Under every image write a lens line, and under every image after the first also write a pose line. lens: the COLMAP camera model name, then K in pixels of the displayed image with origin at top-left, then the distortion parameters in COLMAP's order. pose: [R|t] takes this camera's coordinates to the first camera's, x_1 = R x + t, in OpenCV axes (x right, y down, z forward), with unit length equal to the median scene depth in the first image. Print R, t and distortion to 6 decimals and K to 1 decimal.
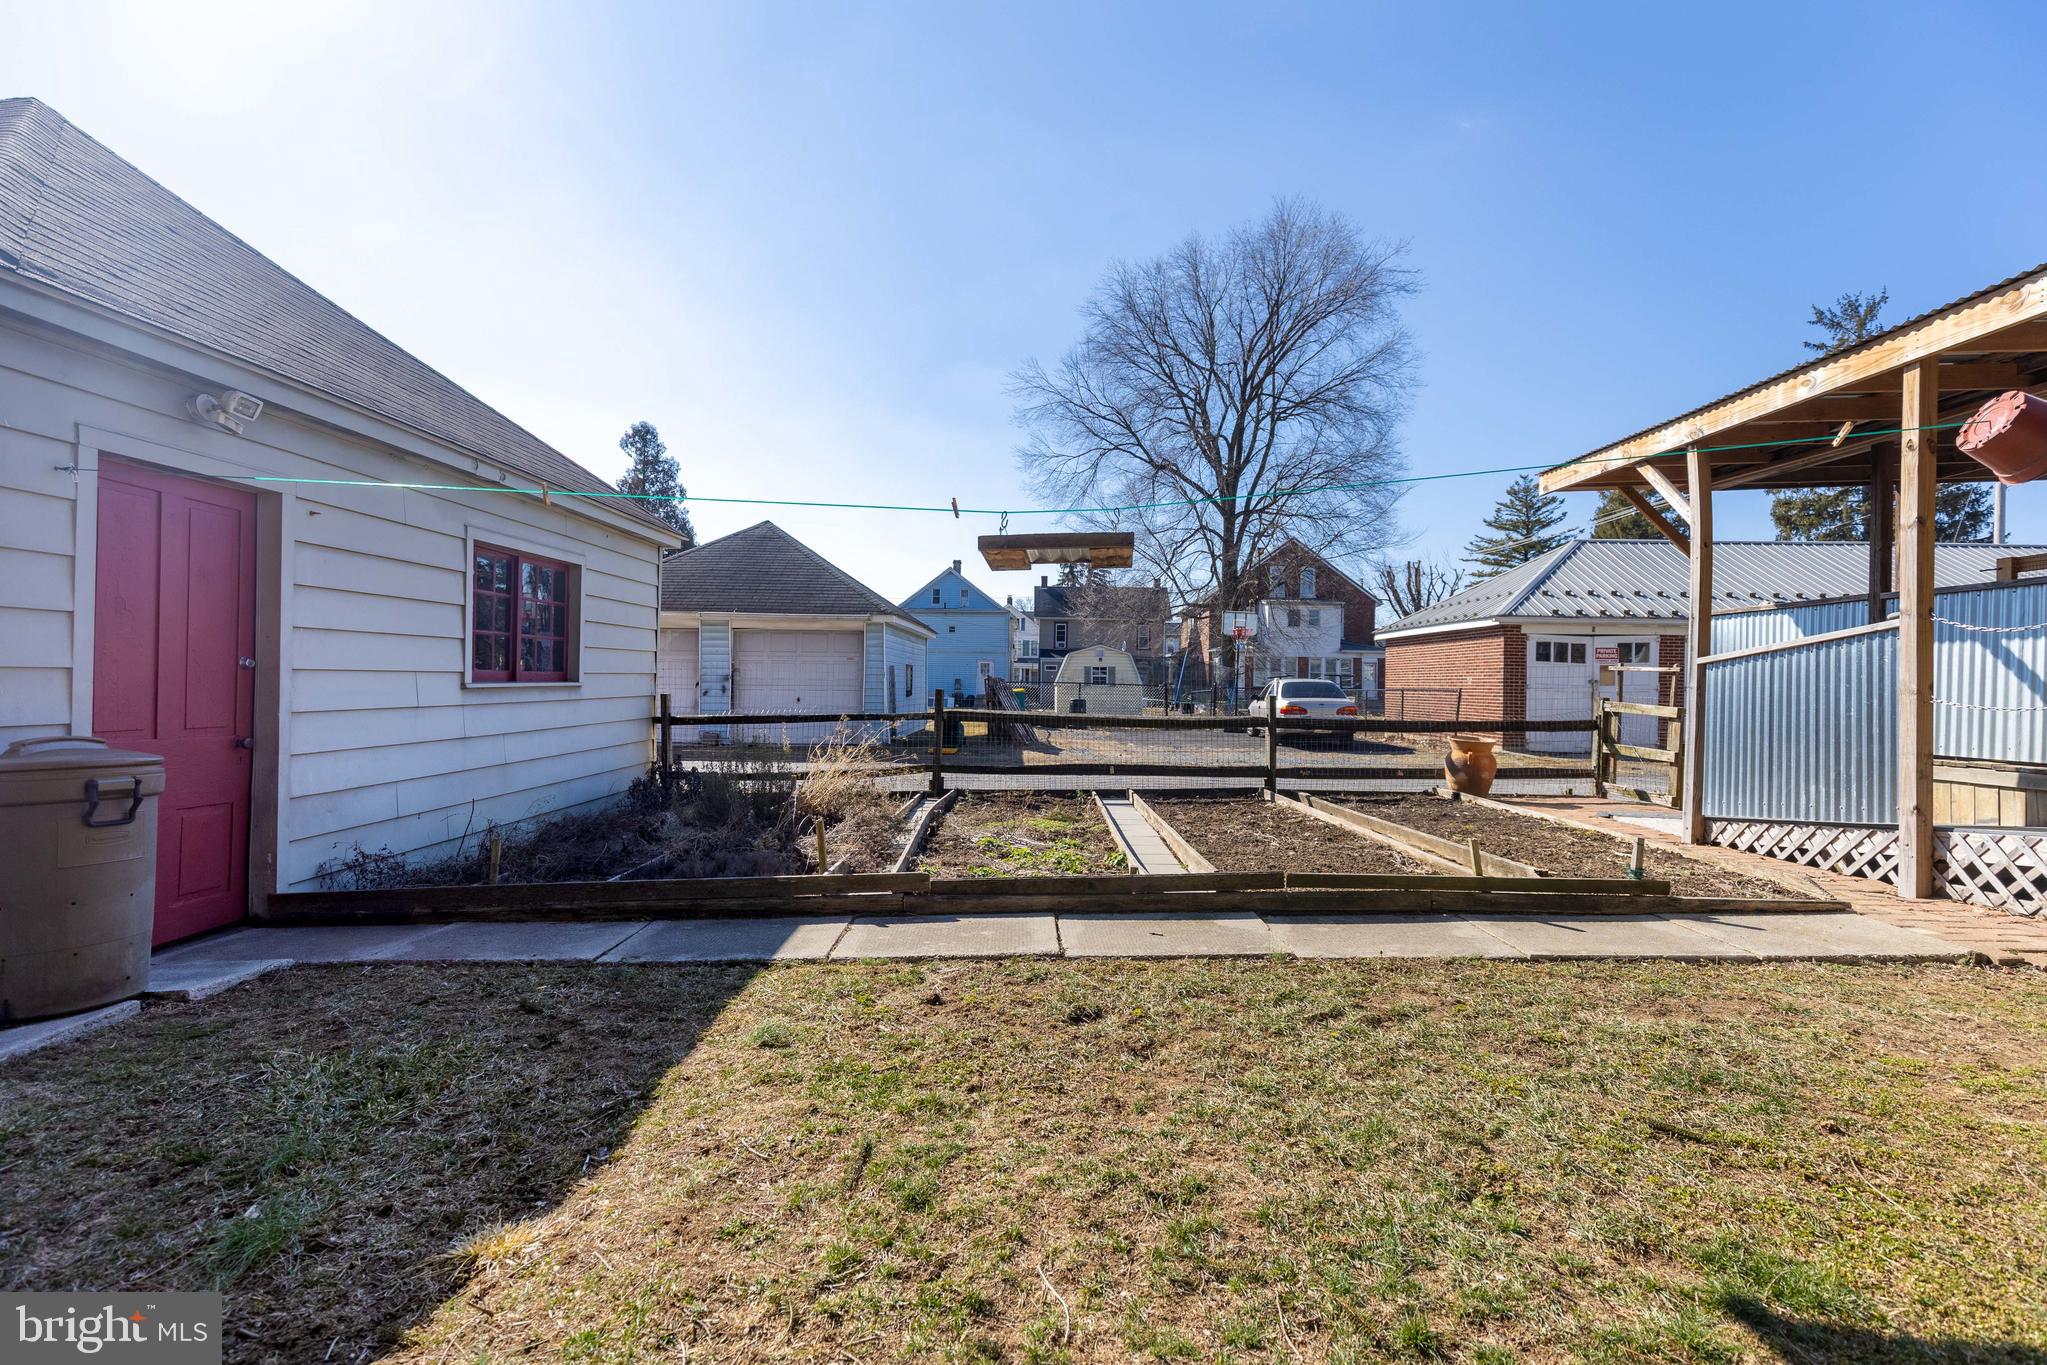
lens RADIAL K [[923.5, 0, 1030.3], [0, 923.5, 681.9], [0, 0, 1]] dist [0.005824, -0.000918]
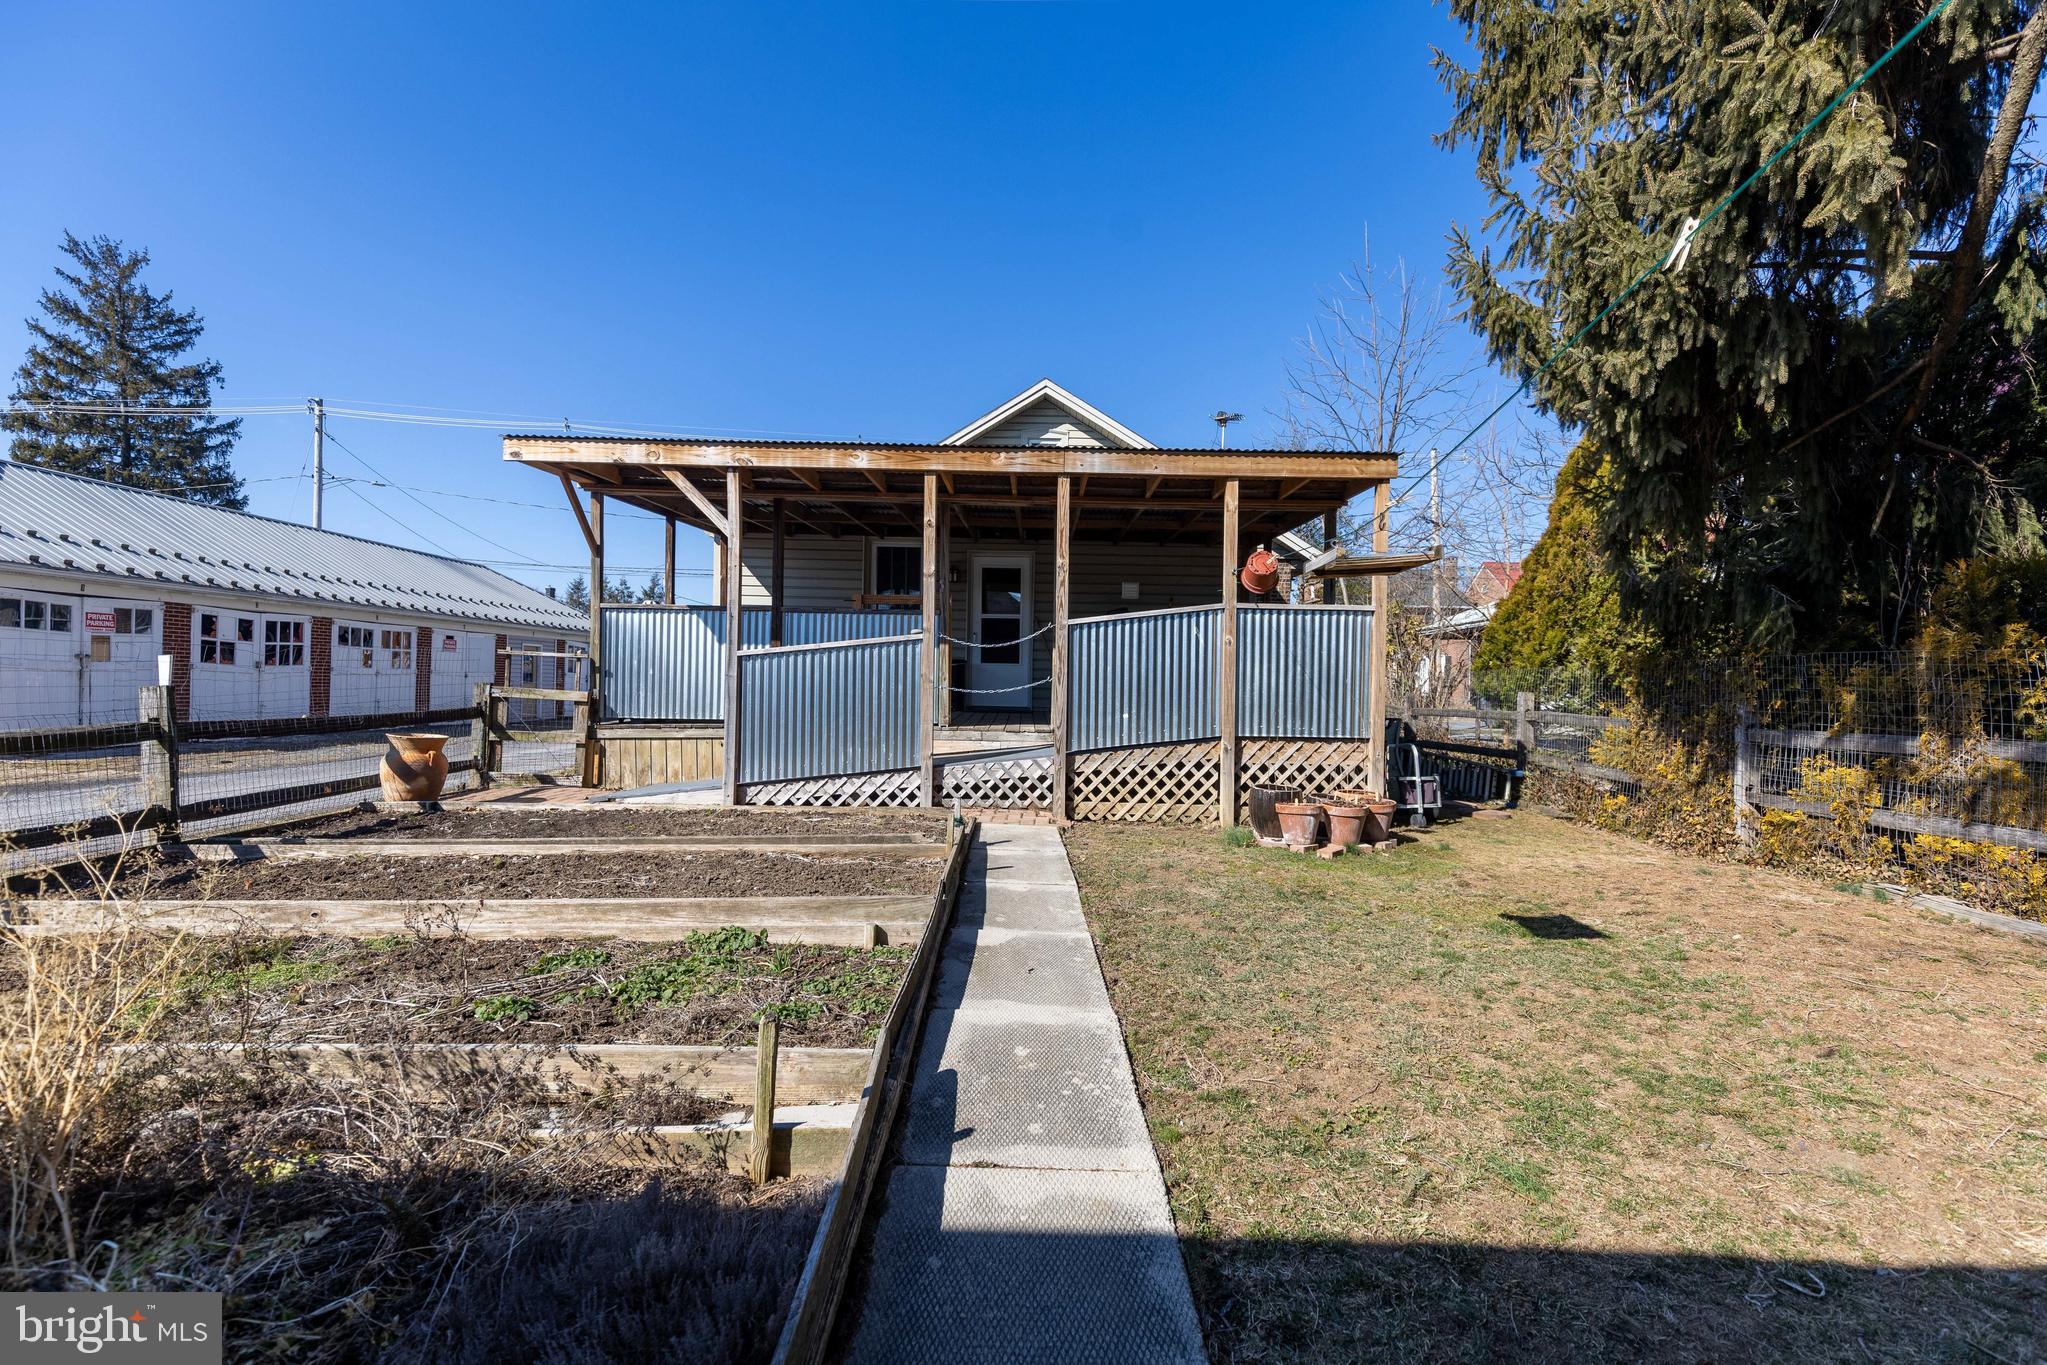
lens RADIAL K [[923.5, 0, 1025.8], [0, 923.5, 684.3], [0, 0, 1]] dist [0.005824, -0.000918]
pose [[0.001276, -0.014485, 0.999894, -0.427531], [-0.018420, 0.999725, 0.014506, -0.006715], [-0.999830, -0.018436, 0.001008, 0.583173]]
